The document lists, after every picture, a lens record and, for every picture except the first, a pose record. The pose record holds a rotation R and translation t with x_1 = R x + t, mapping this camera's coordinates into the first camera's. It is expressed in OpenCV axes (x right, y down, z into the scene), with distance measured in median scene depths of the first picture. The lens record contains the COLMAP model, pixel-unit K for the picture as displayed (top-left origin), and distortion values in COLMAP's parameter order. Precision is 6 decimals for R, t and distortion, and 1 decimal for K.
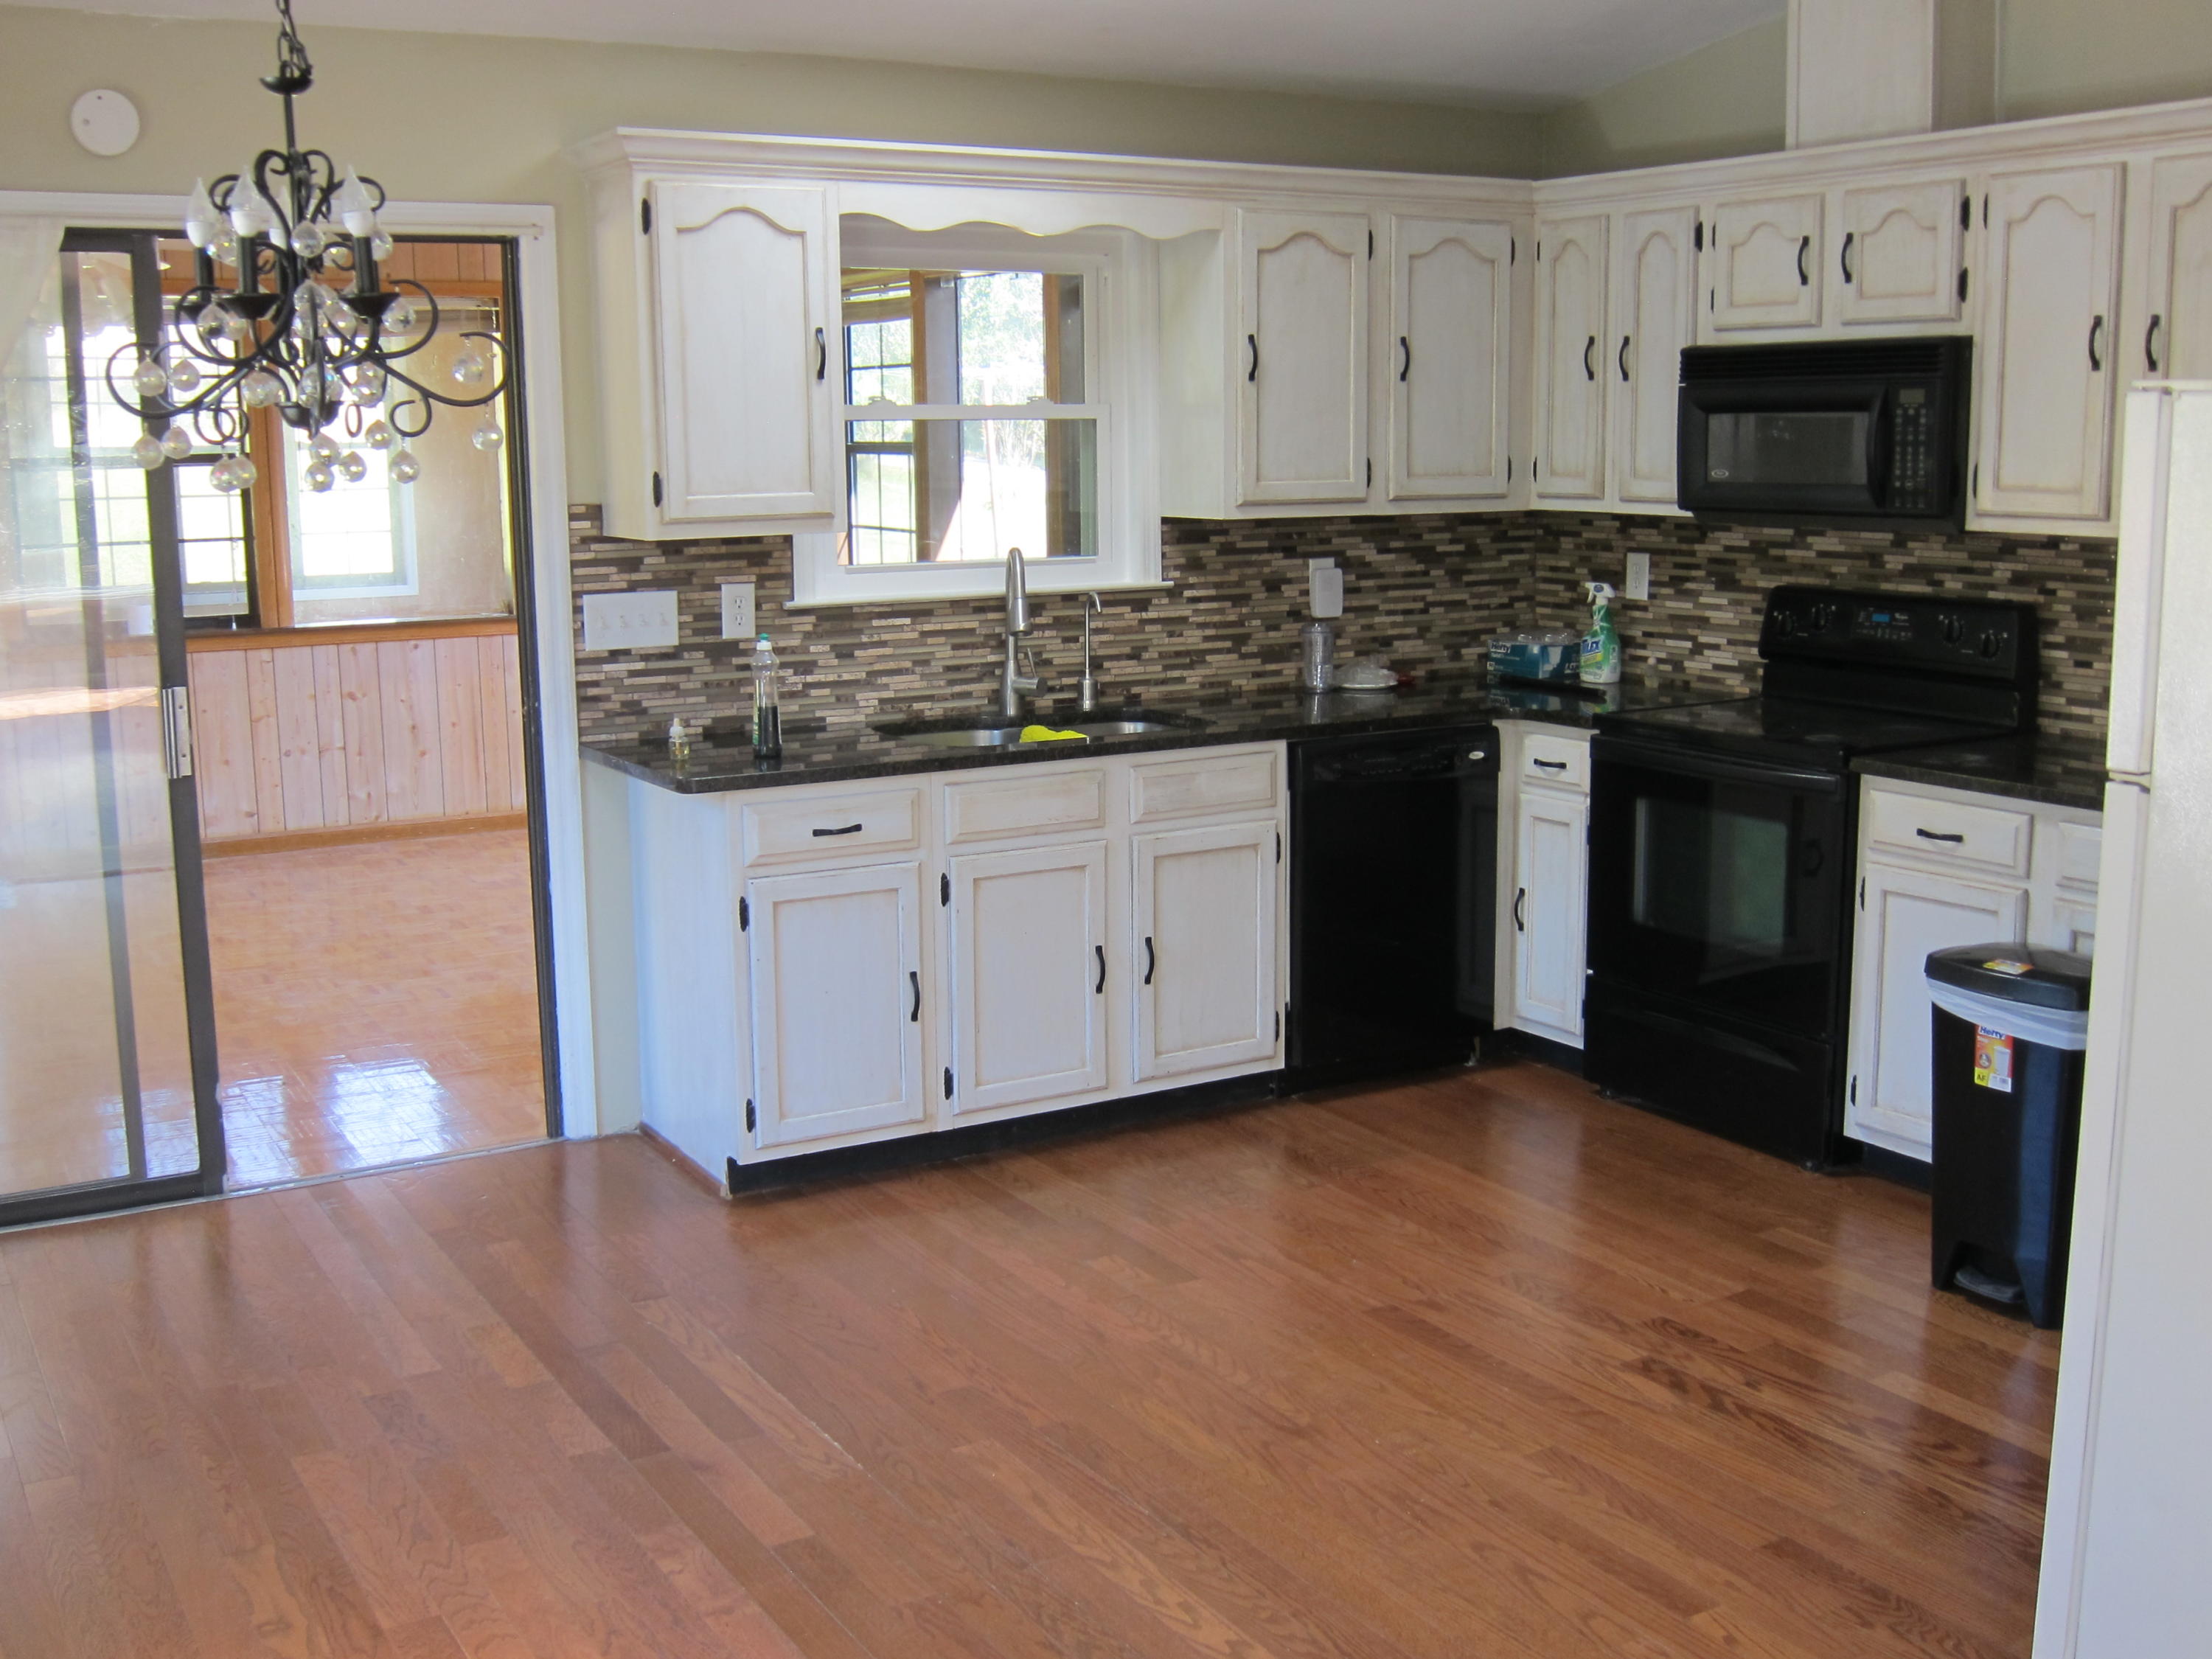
lens RADIAL K [[2282.0, 0, 1106.0], [0, 2282.0, 829.5], [0, 0, 1]] dist [-0.083921, 0.020925]
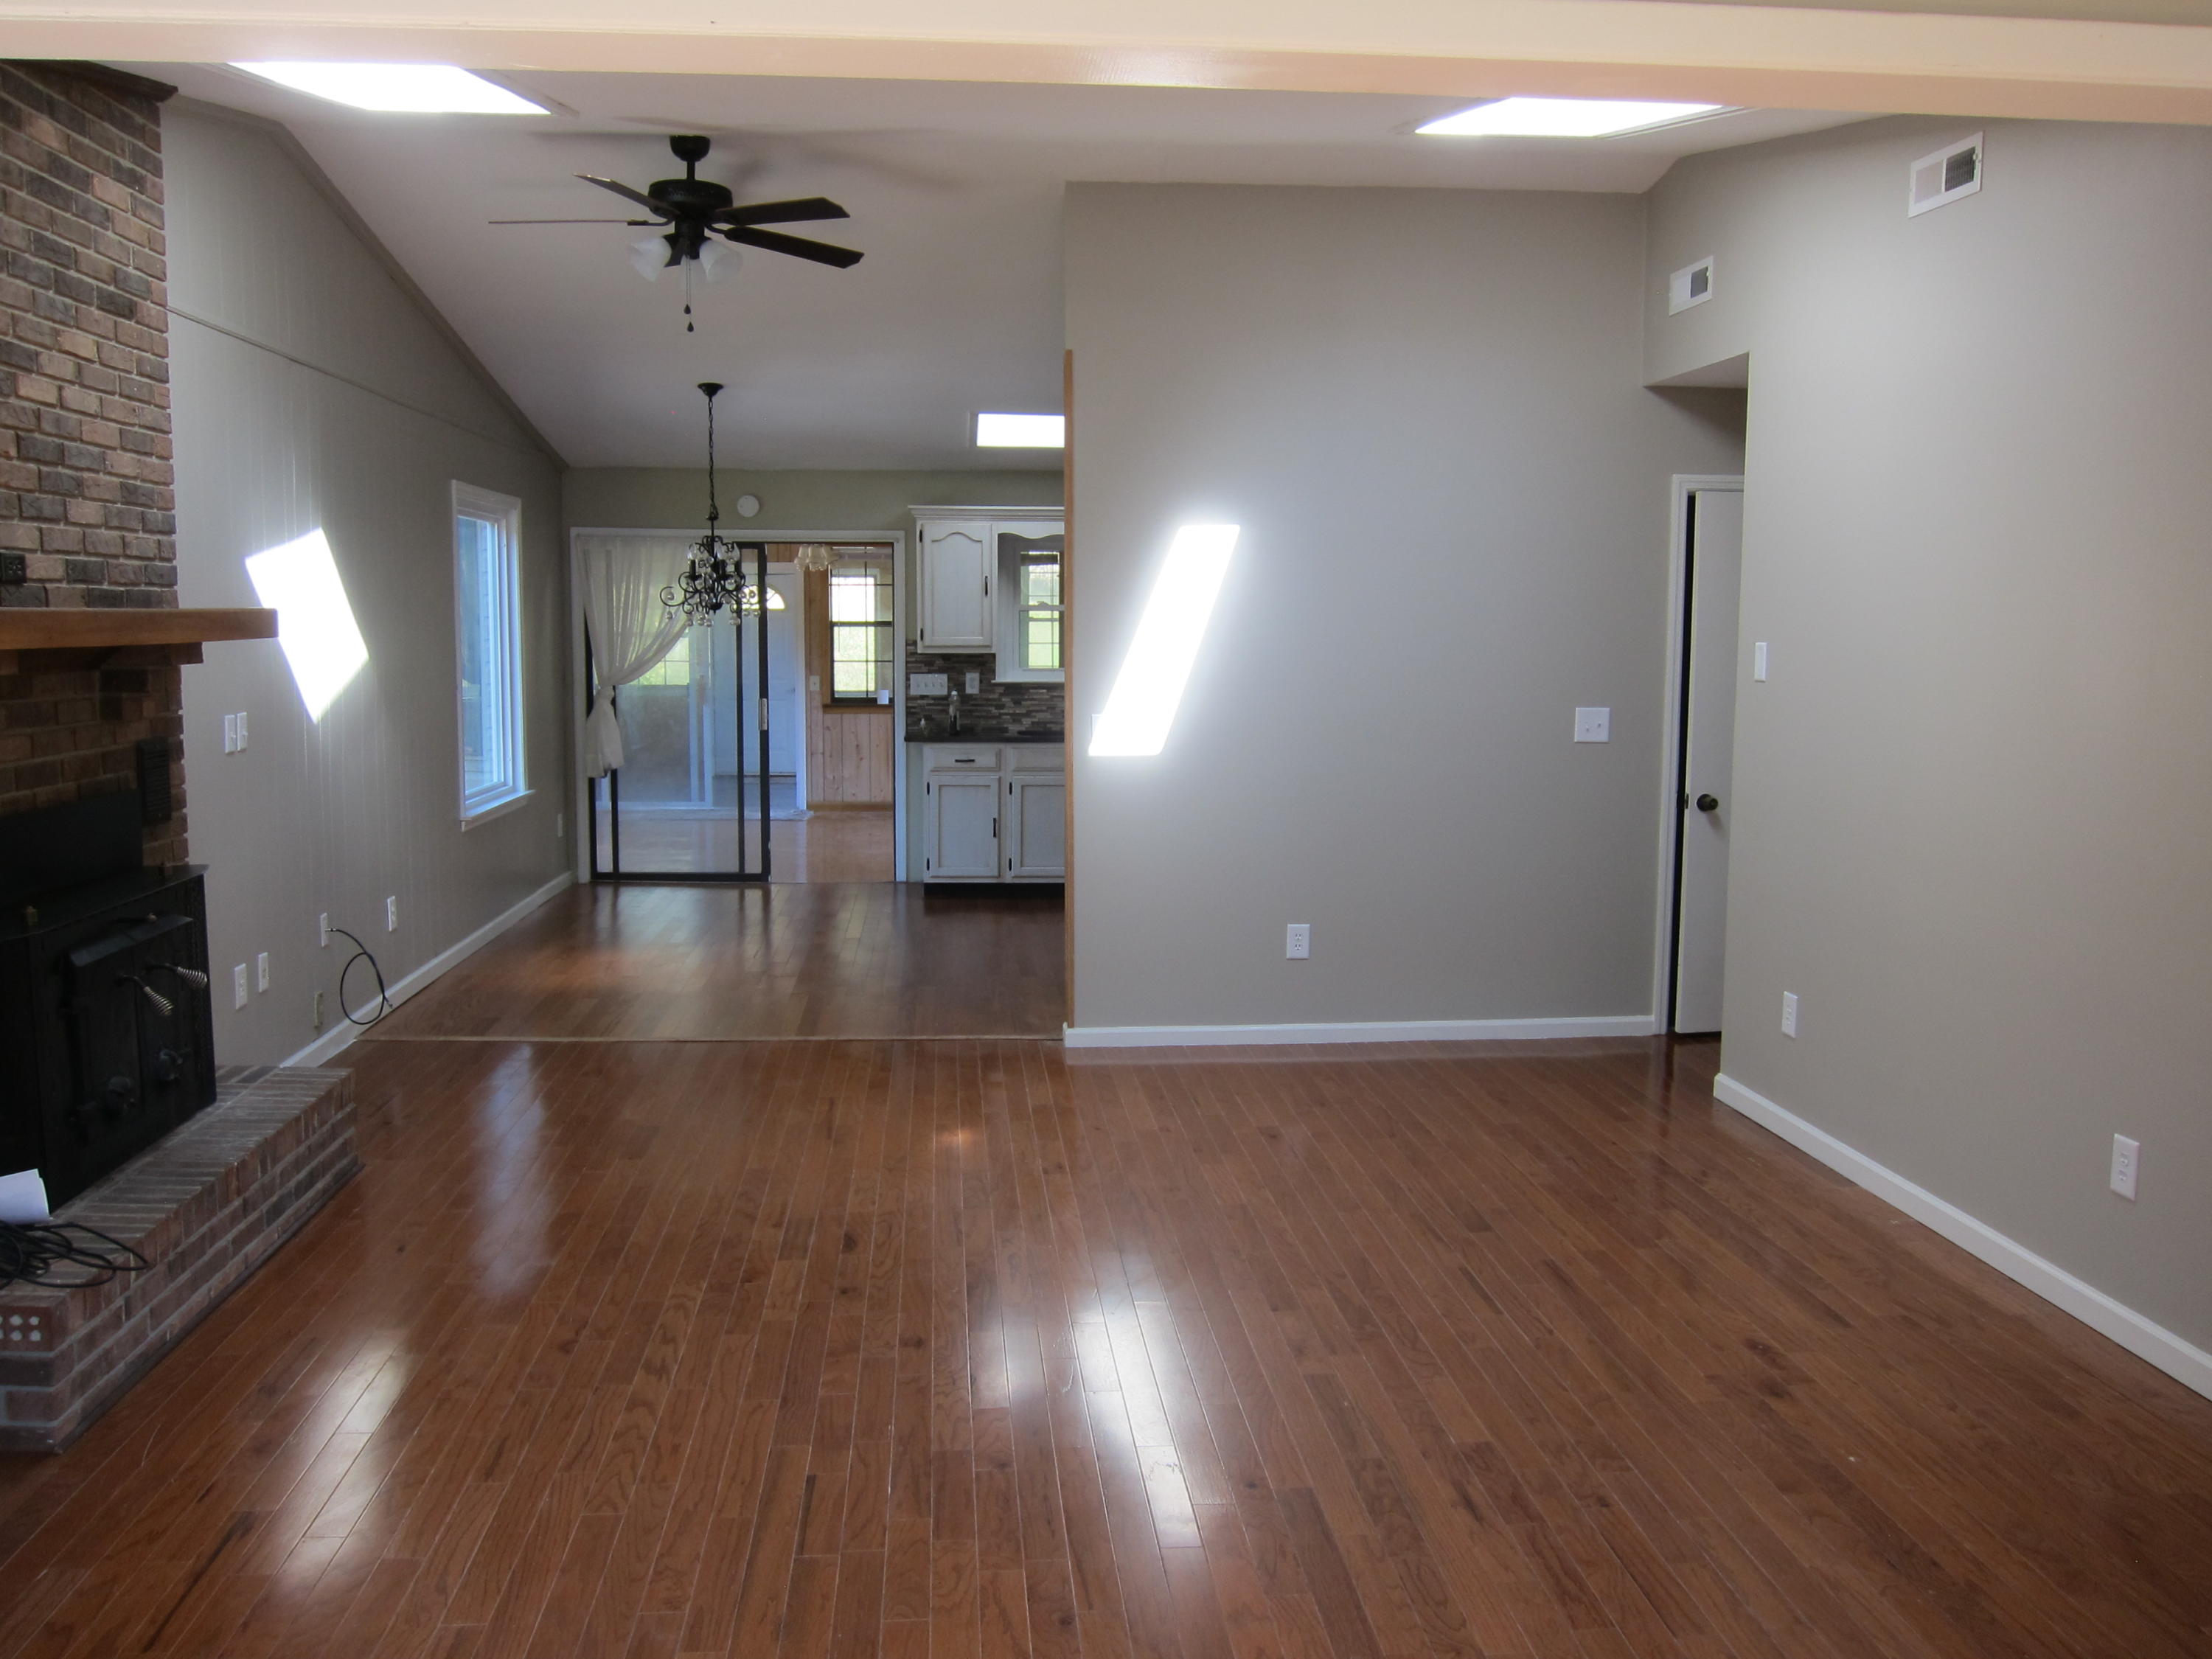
lens RADIAL K [[1855.7, 0, 1106.0], [0, 1855.7, 829.5], [0, 0, 1]] dist [-0.040596, -0.006382]
pose [[0.896306, 0.066652, -0.438399, 0.882355], [-0.091062, 0.995235, -0.034865, 0.125418], [0.433986, 0.071171, 0.898104, -0.791763]]
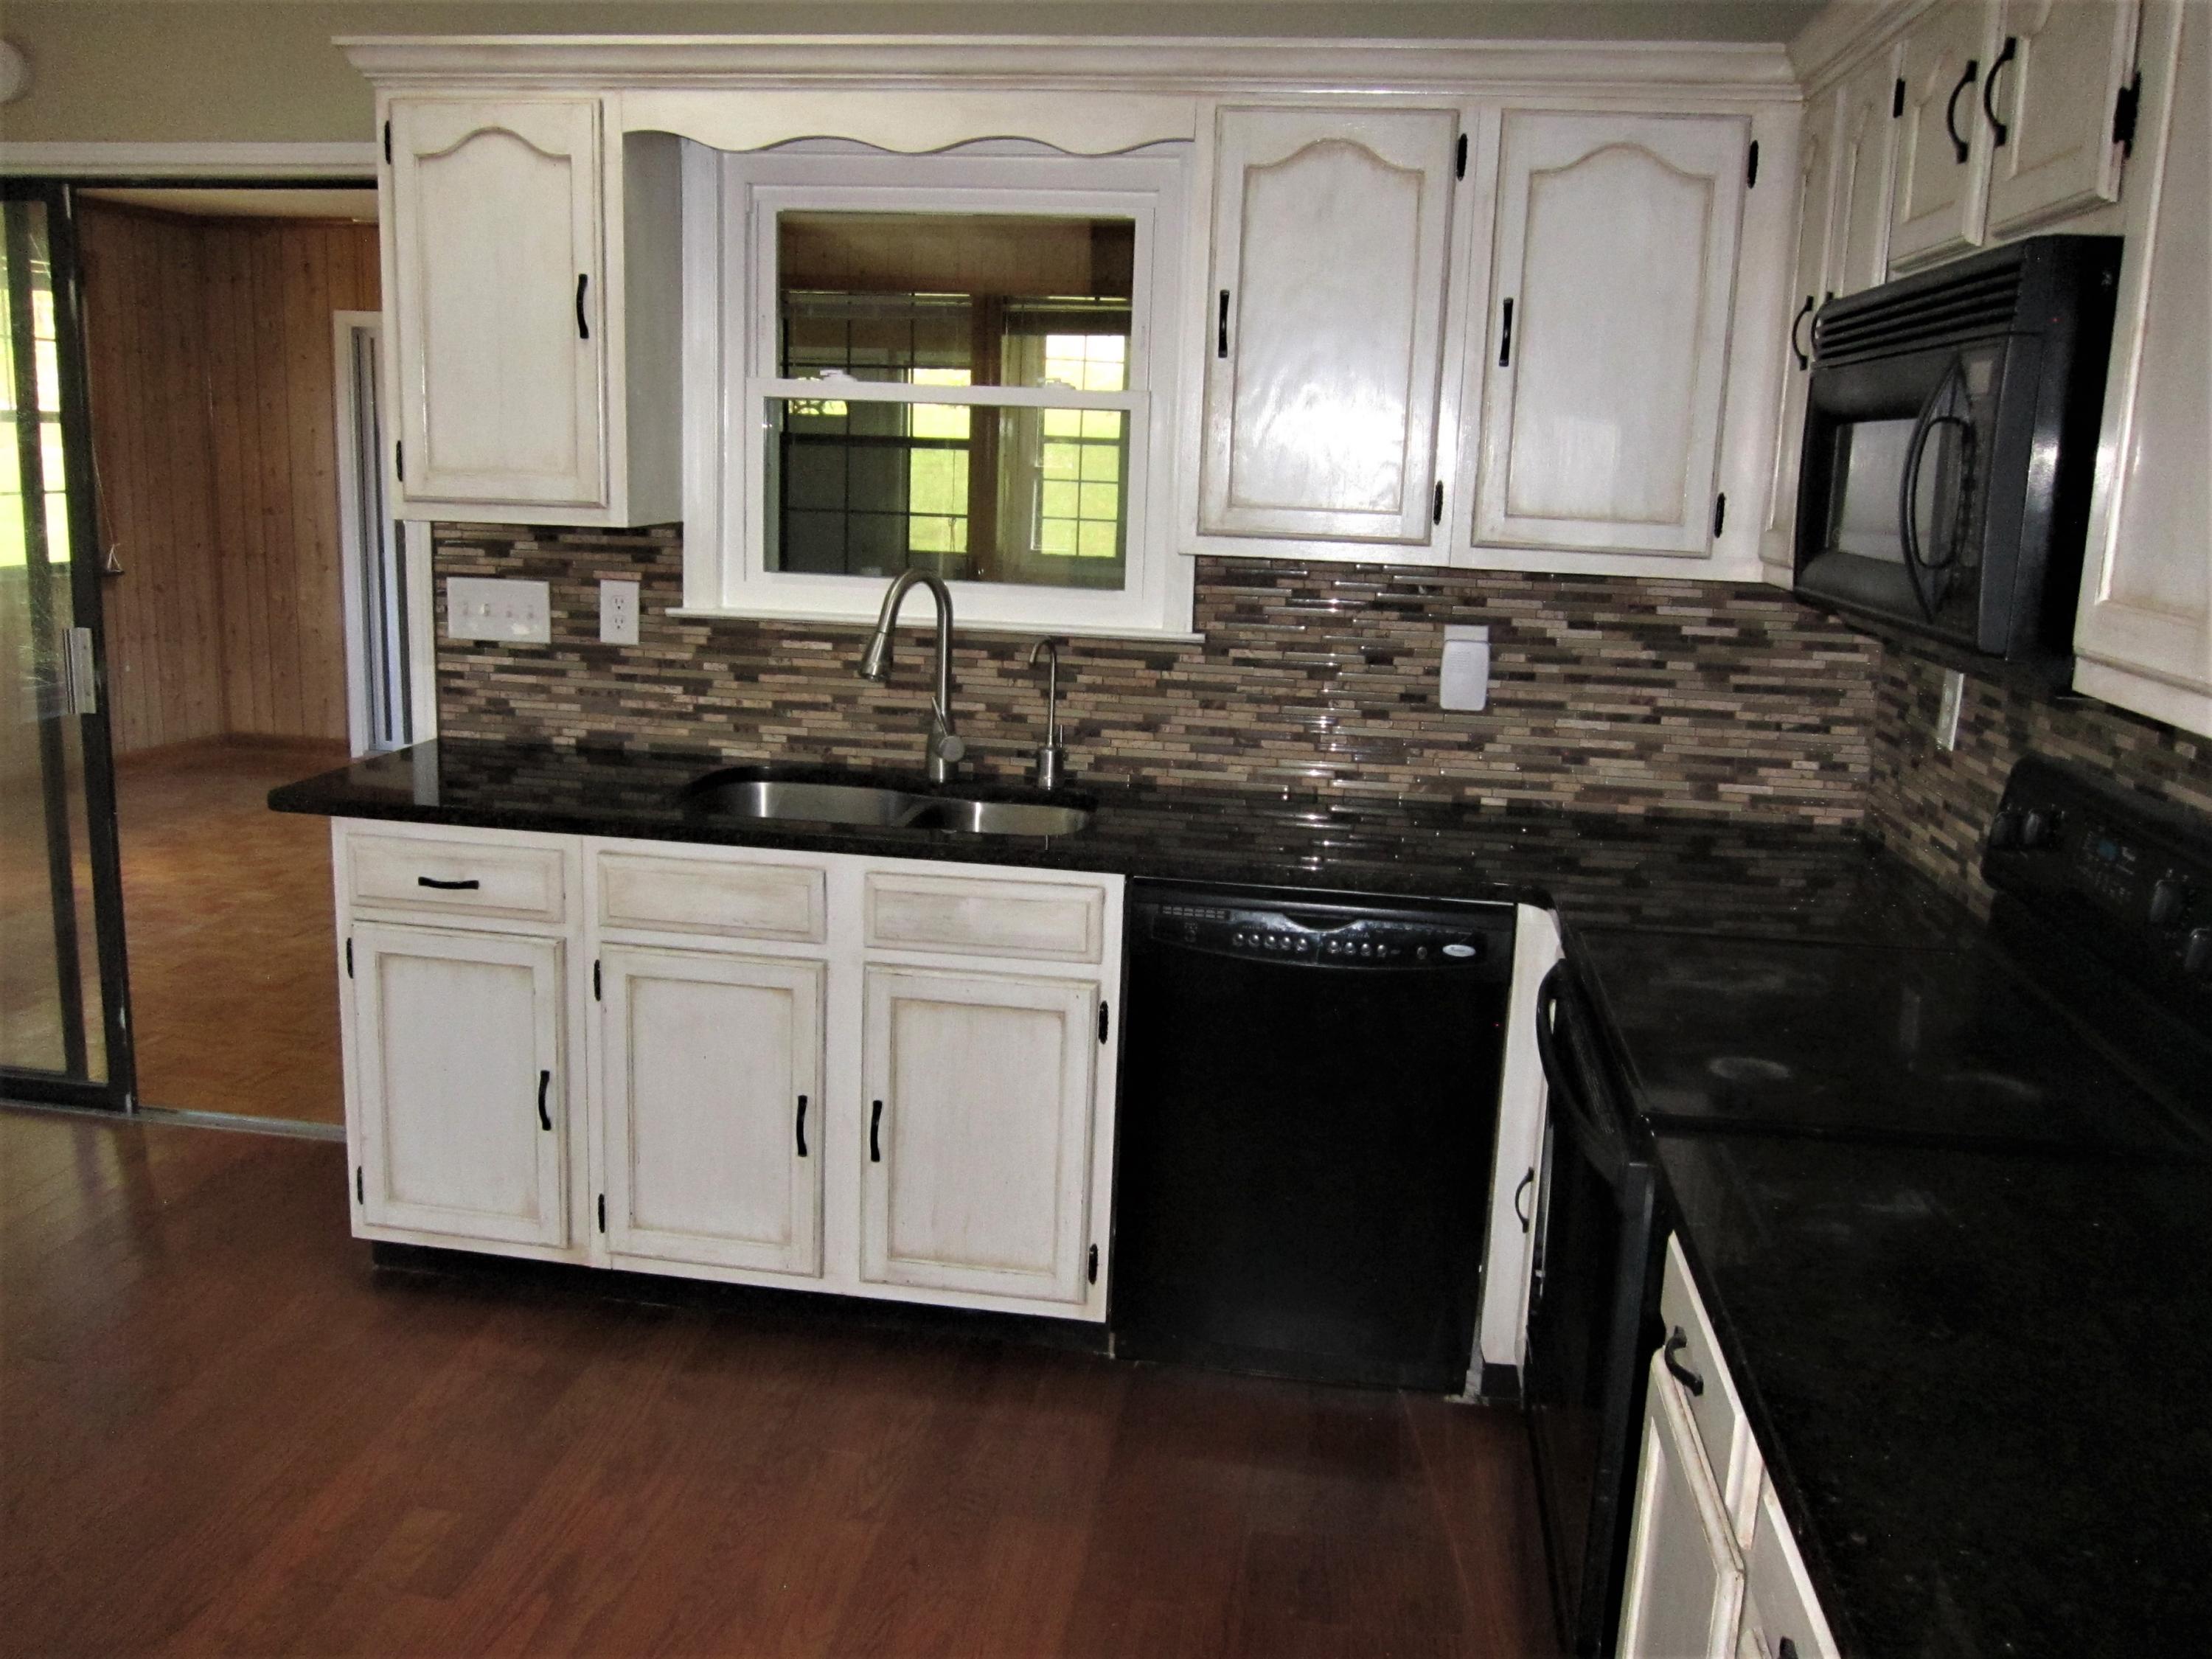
lens RADIAL K [[1855.7, 0, 1106.0], [0, 1855.7, 829.5], [0, 0, 1]] dist [-0.040596, -0.006382]
pose [[0.769970, 0.169134, -0.615256, 0.417752], [-0.154345, 0.984964, 0.077611, -0.094818], [0.619131, 0.035203, 0.784498, 0.545498]]
